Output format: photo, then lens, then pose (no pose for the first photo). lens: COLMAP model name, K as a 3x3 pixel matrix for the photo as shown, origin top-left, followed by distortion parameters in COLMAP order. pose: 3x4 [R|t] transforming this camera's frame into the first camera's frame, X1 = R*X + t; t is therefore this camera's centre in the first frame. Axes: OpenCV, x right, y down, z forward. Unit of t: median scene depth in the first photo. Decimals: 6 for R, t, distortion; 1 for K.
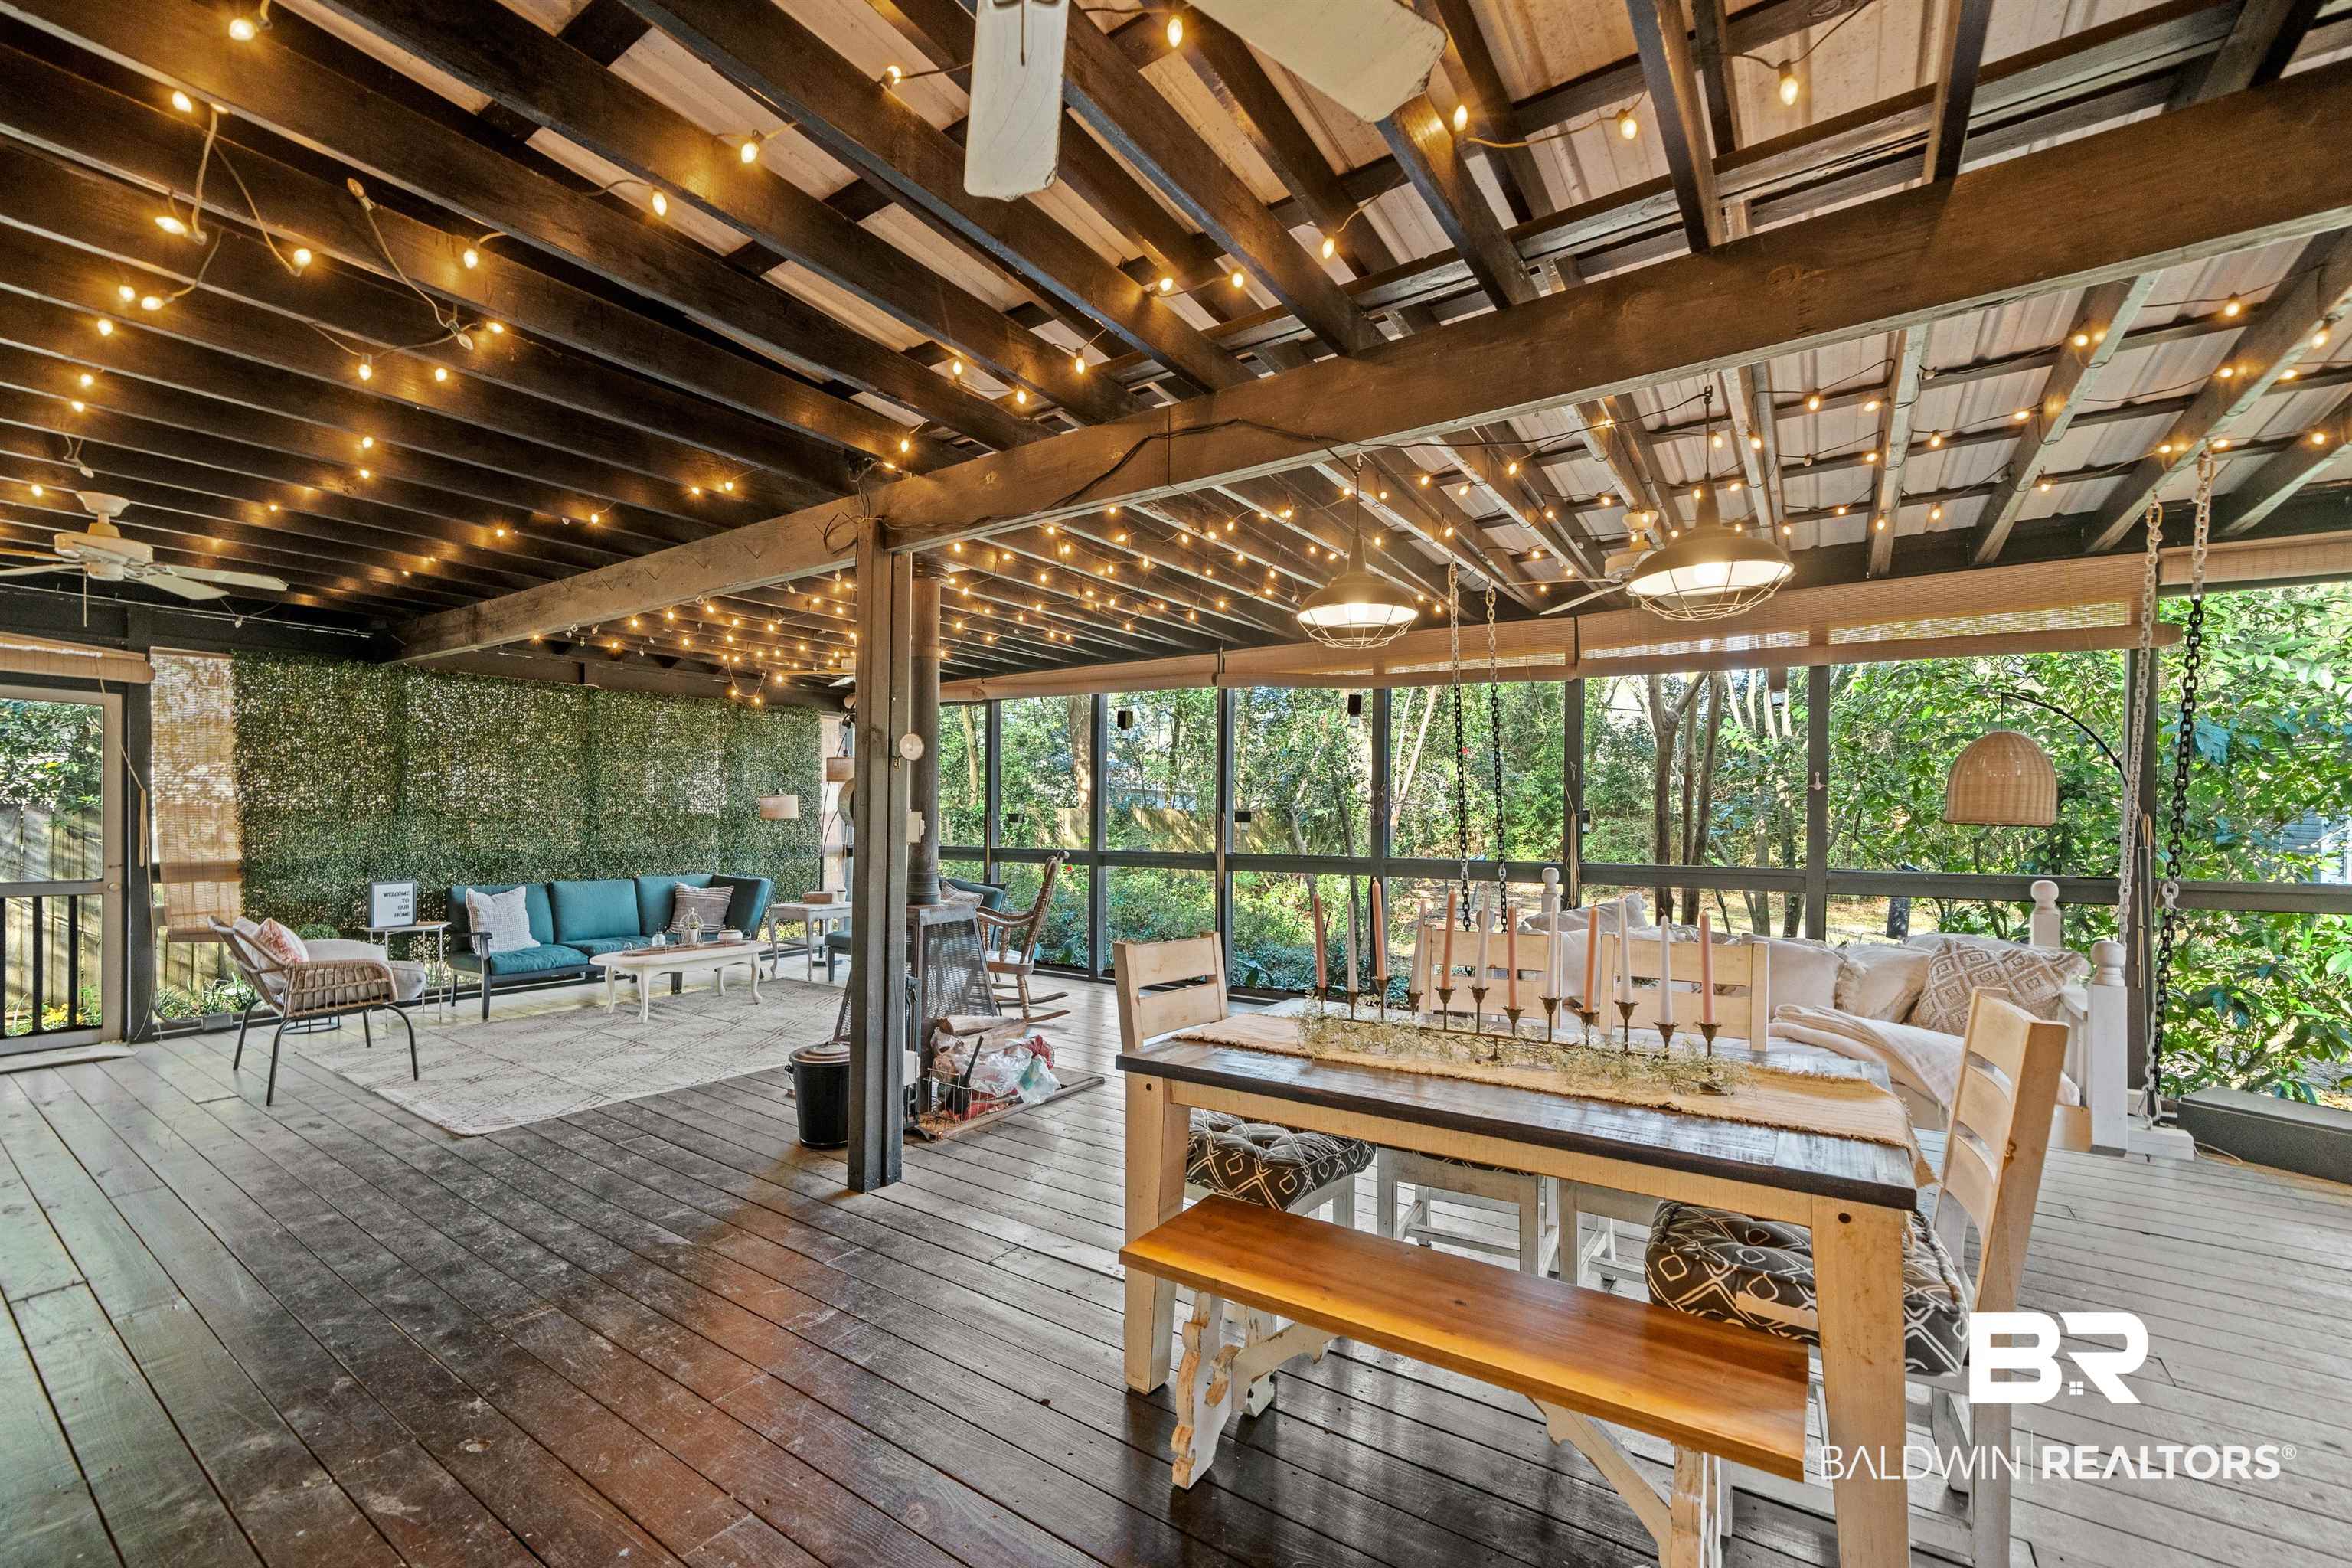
lens RADIAL K [[945.0, 0, 1179.8], [0, 945.0, 806.9], [0, 0, 1]] dist [-0.000525, -0.000988]
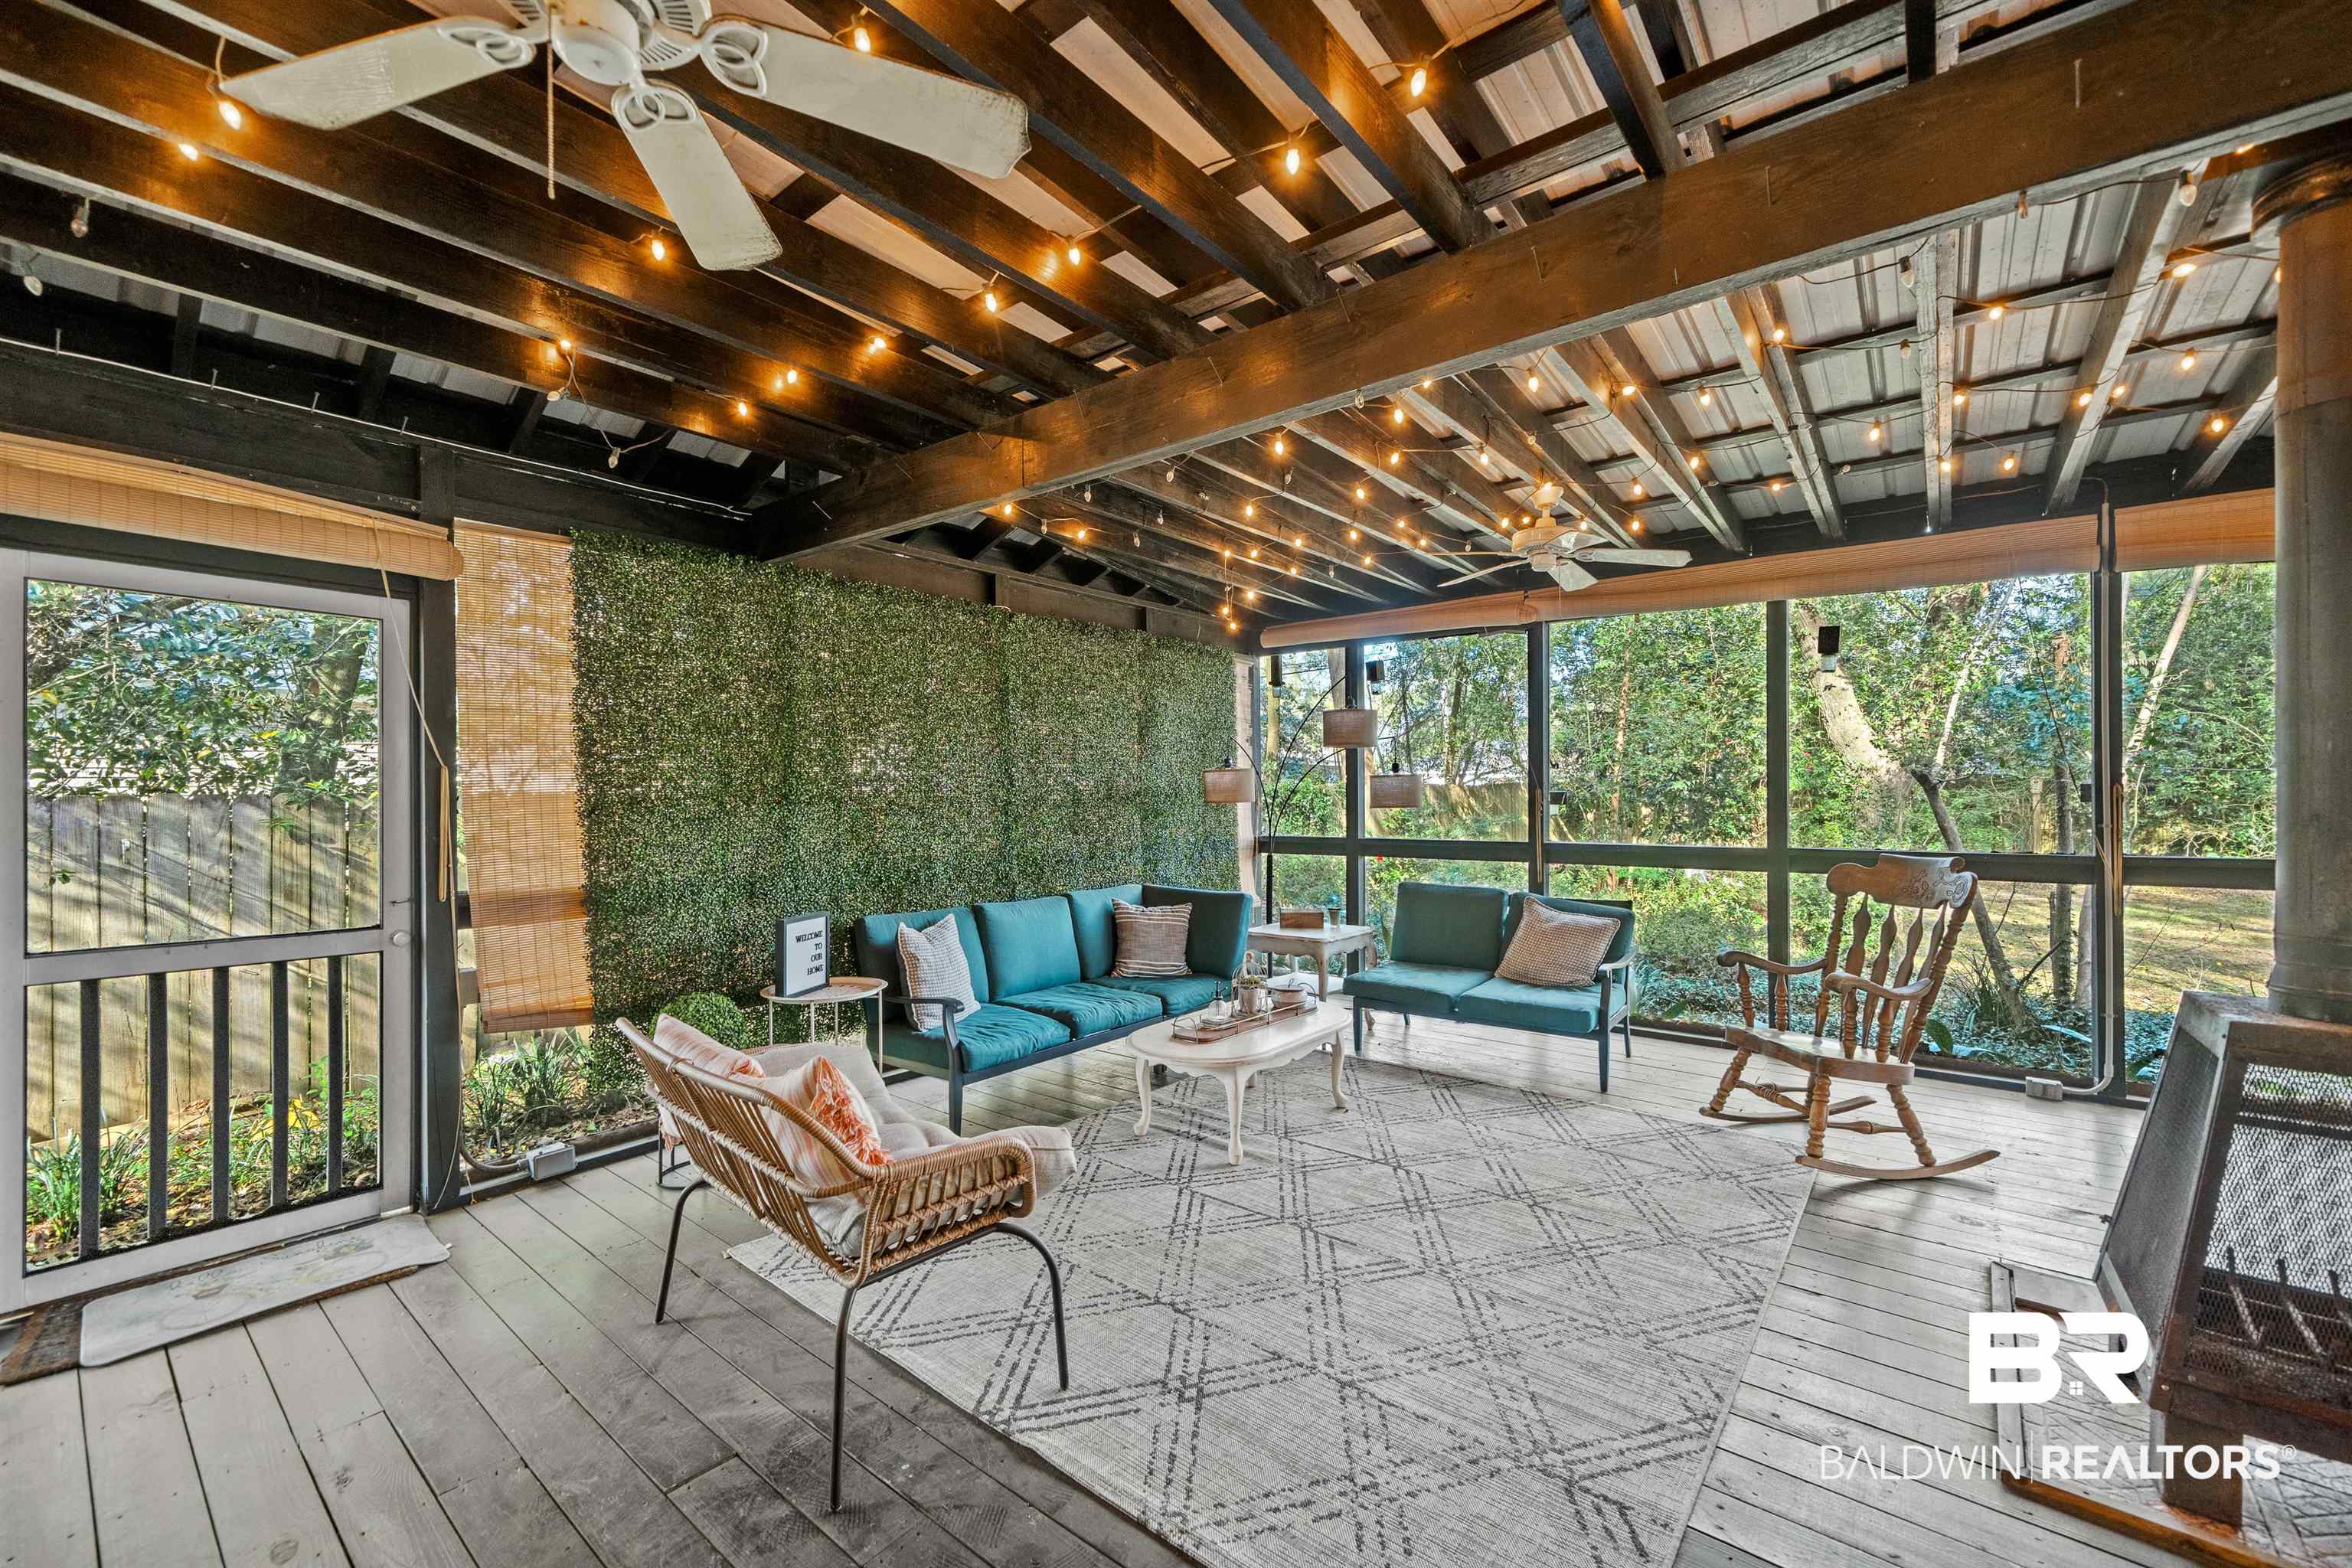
lens RADIAL K [[945.0, 0, 1171.3], [0, 945.0, 773.4], [0, 0, 1]] dist [-0.000525, -0.000988]
pose [[0.996375, -0.013512, -0.083996, -0.541548], [0.012483, 0.999841, -0.012762, -0.000938], [0.084155, 0.011667, 0.996384, 0.413176]]
